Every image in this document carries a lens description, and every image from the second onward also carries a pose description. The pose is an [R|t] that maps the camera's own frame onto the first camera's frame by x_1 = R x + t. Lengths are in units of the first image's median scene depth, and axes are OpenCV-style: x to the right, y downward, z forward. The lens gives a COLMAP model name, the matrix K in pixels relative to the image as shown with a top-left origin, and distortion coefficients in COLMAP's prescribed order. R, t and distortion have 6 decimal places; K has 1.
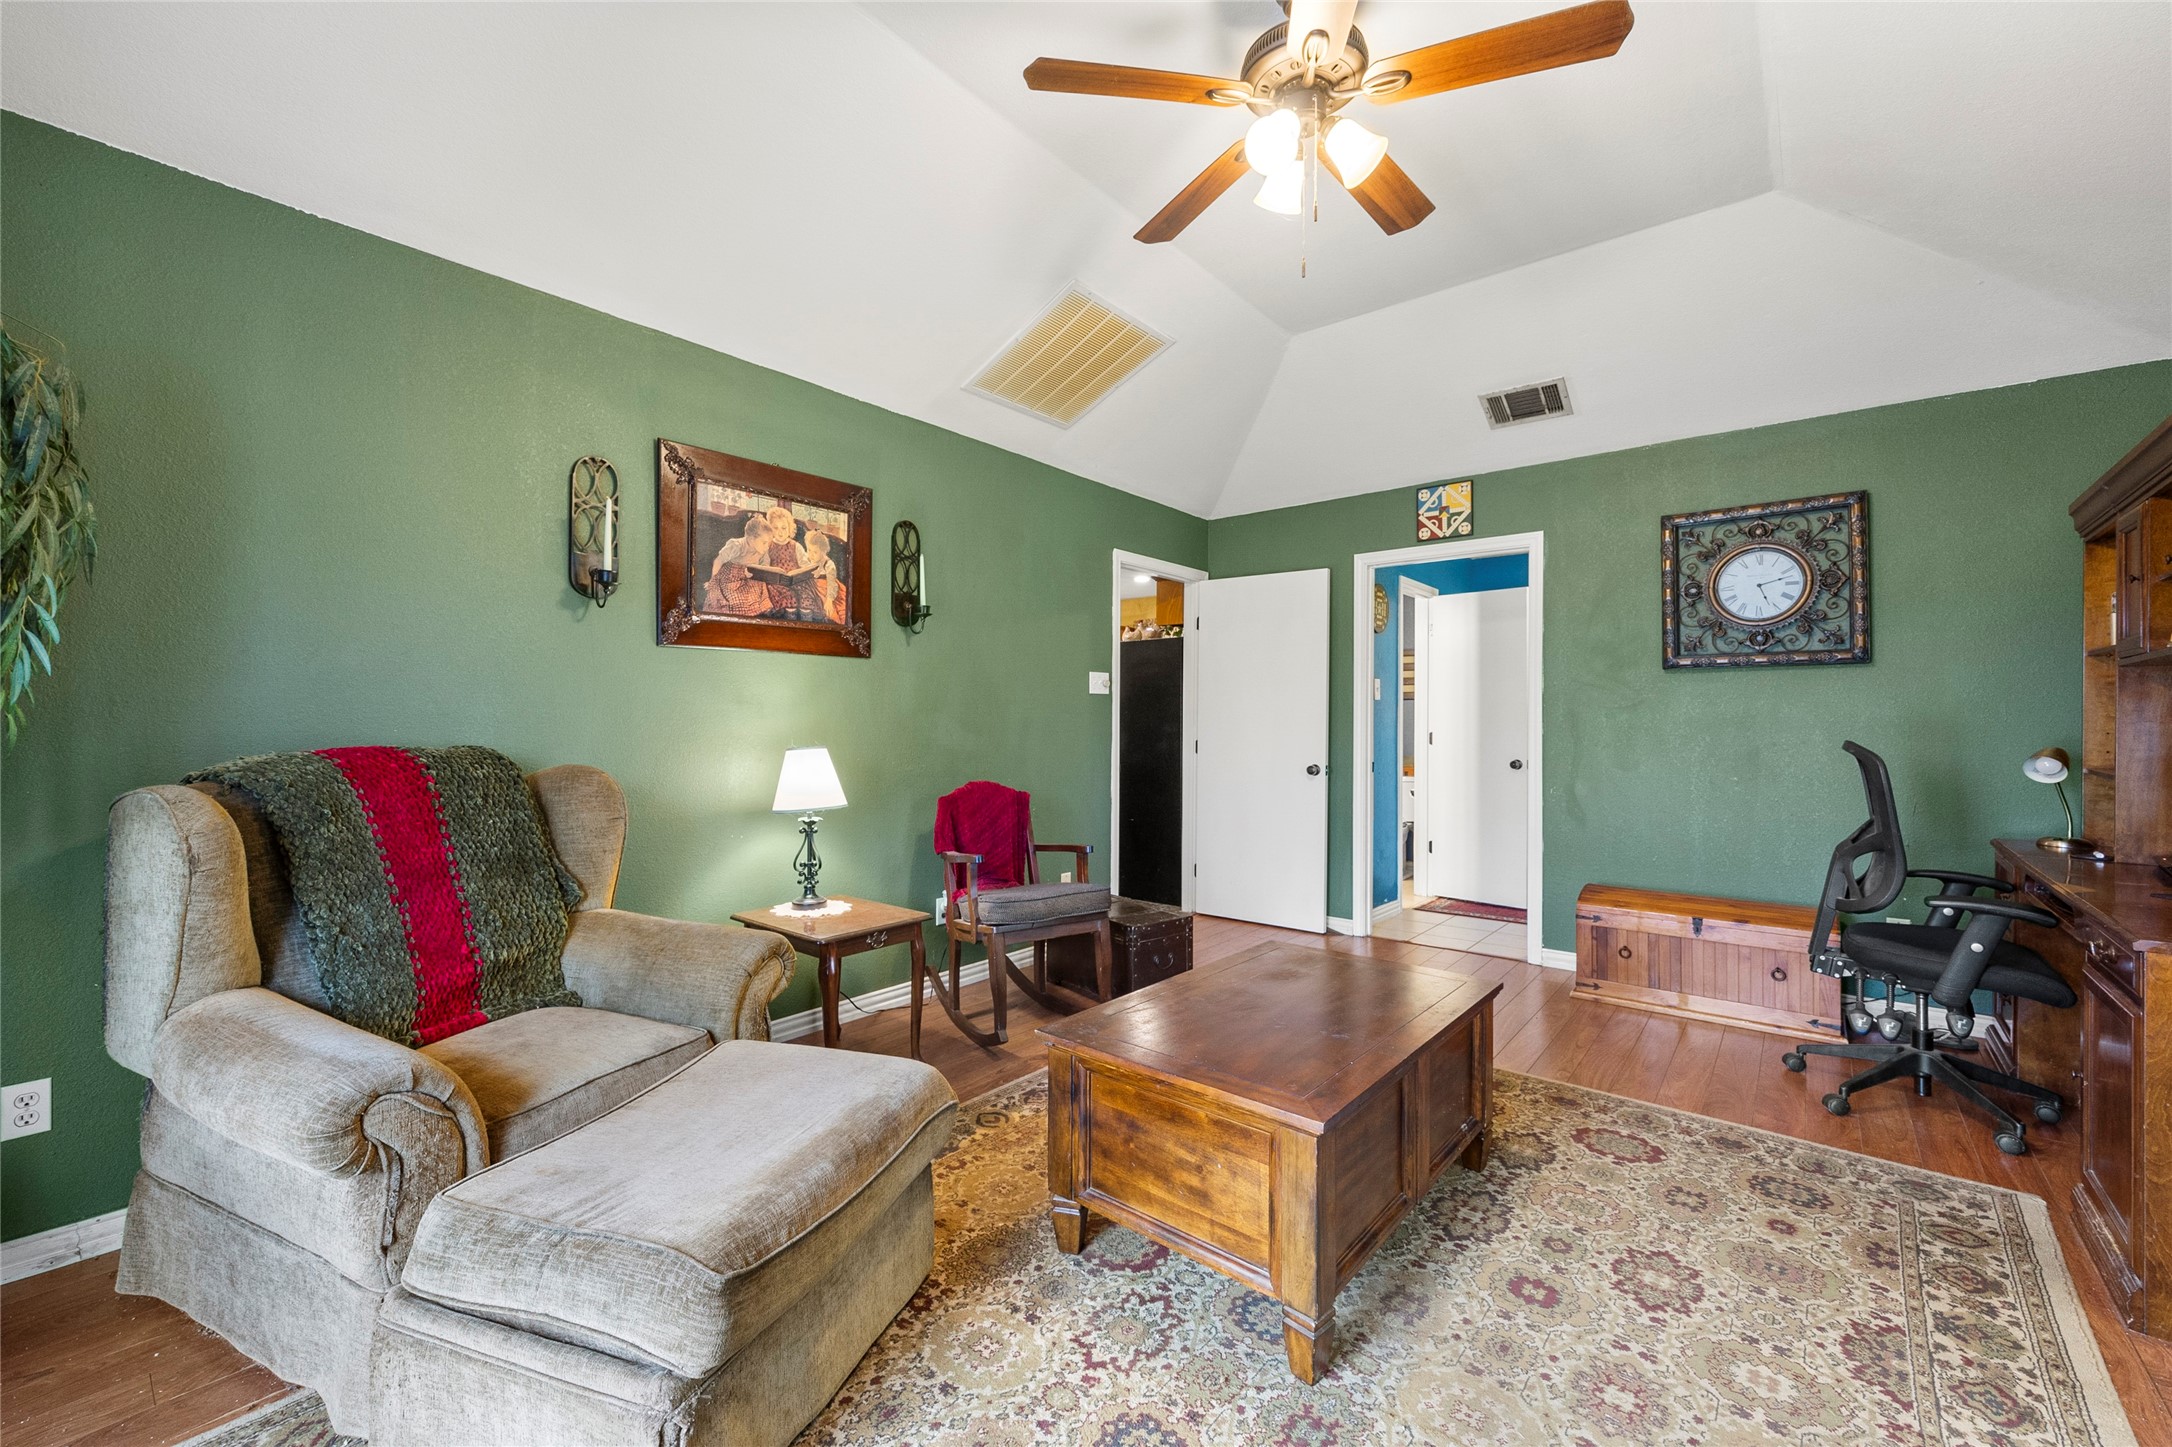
lens RADIAL K [[880.0, 0, 1084.0], [0, 880.0, 720.5], [0, 0, 1]] dist [-0.001727, 0.000347]
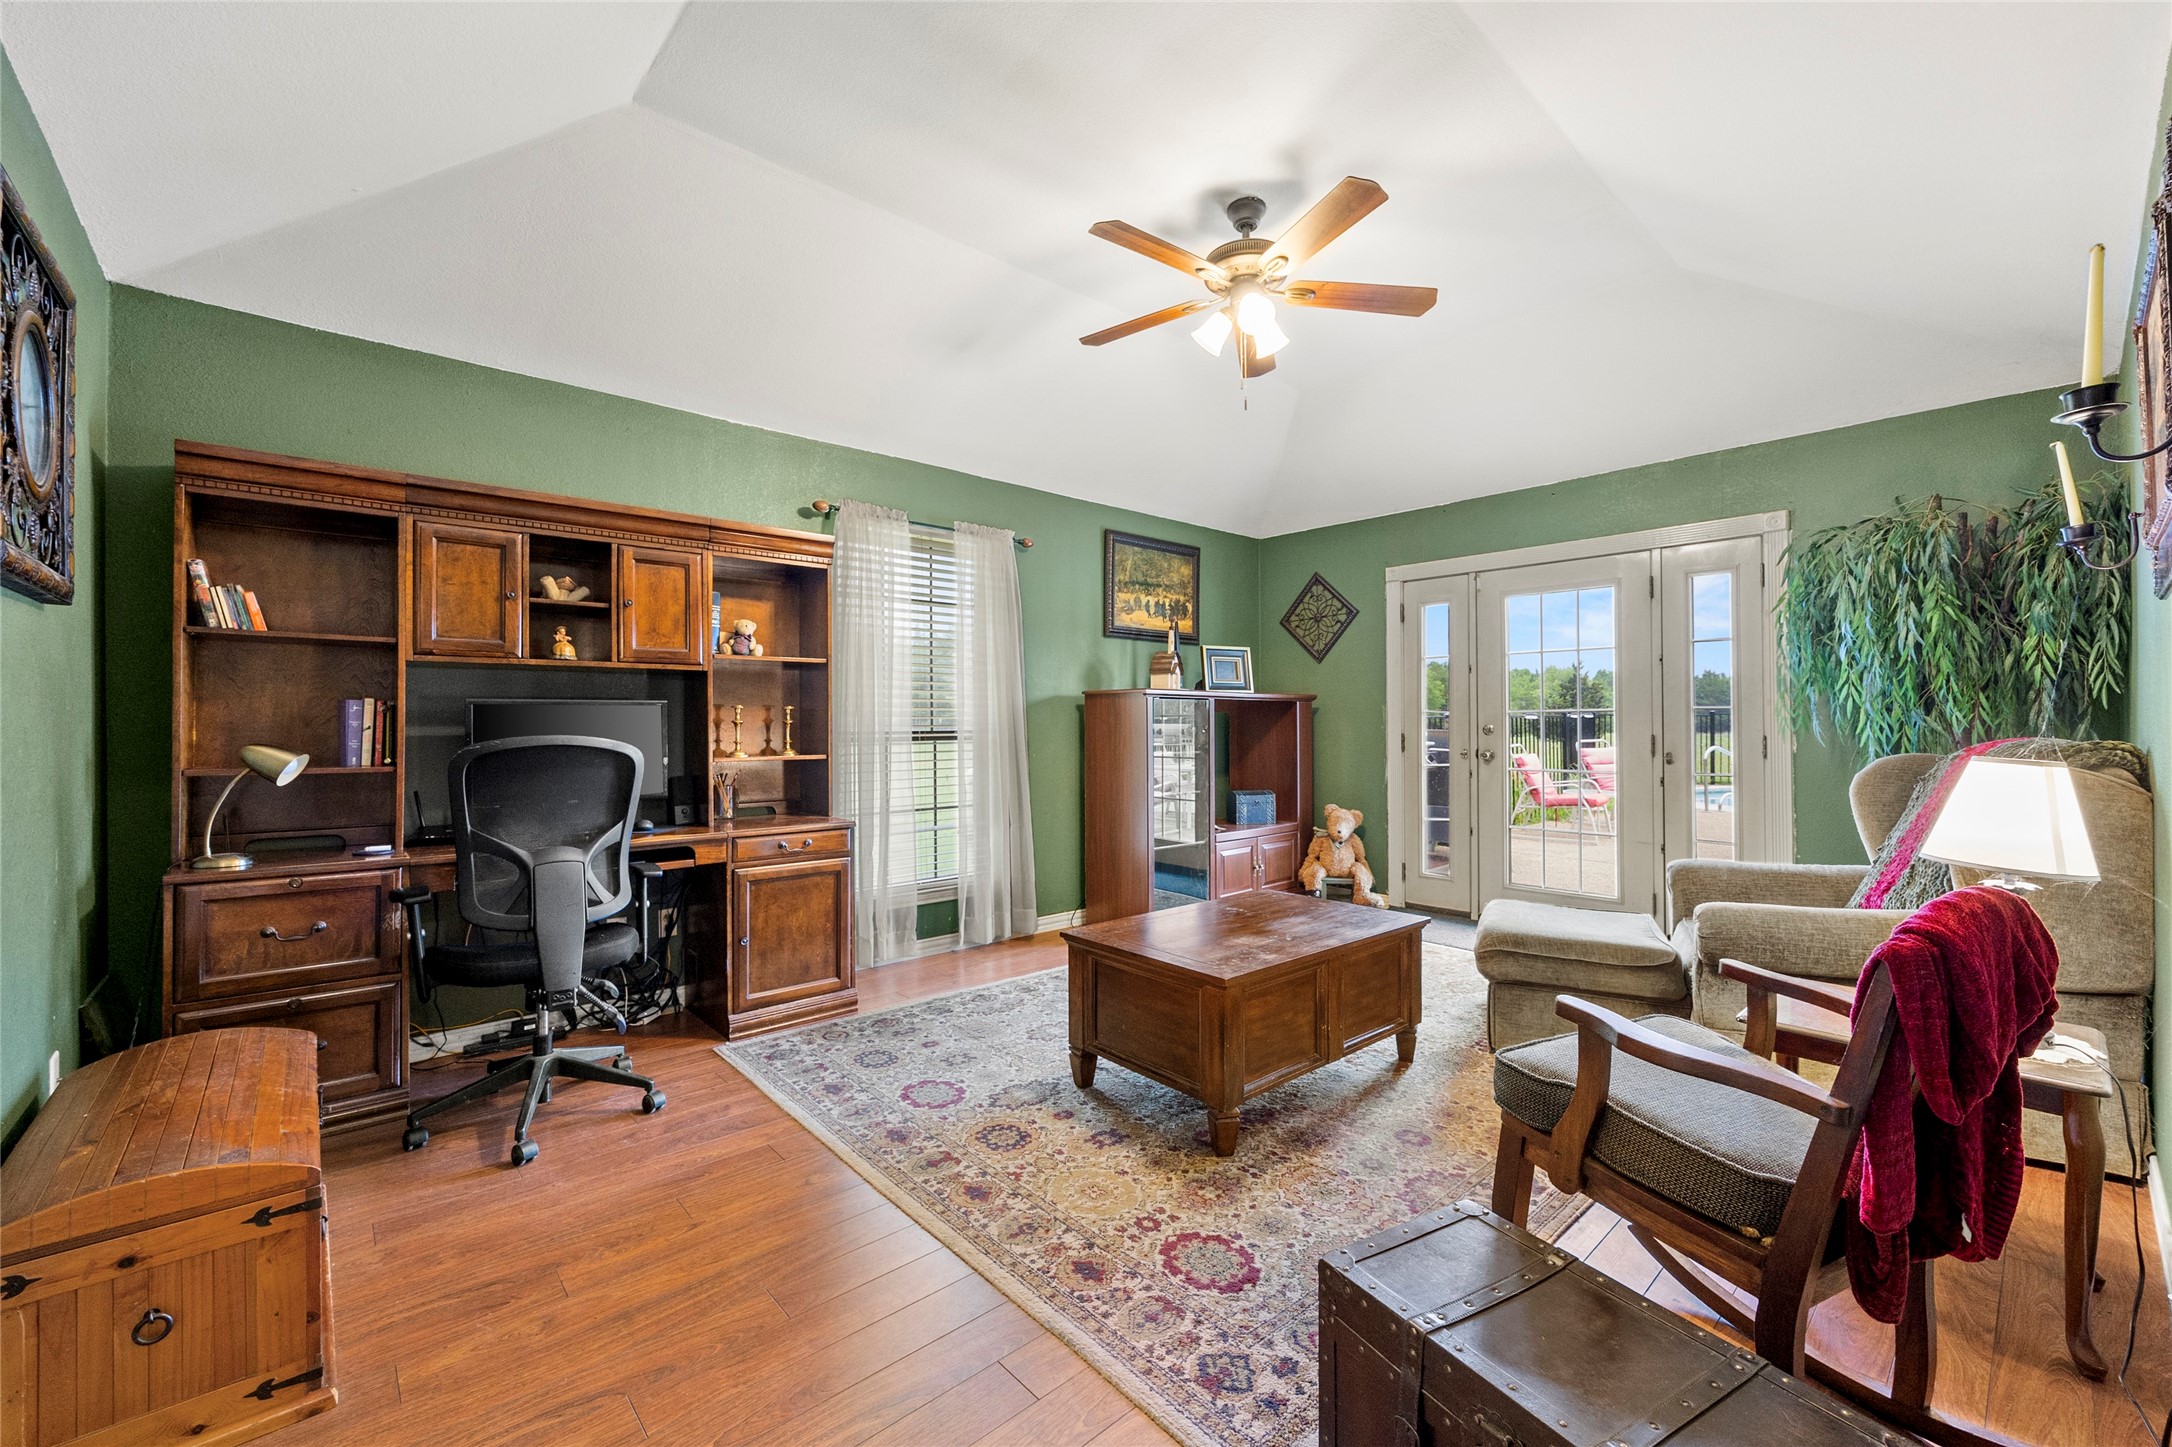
lens RADIAL K [[880.0, 0, 1088.4], [0, 880.0, 721.2], [0, 0, 1]] dist [-0.001727, 0.000347]
pose [[-0.990182, 0.000992, 0.139780, 0.285541], [0.000326, 0.999988, -0.004788, 0.019697], [-0.139783, -0.004695, -0.990171, 2.307777]]
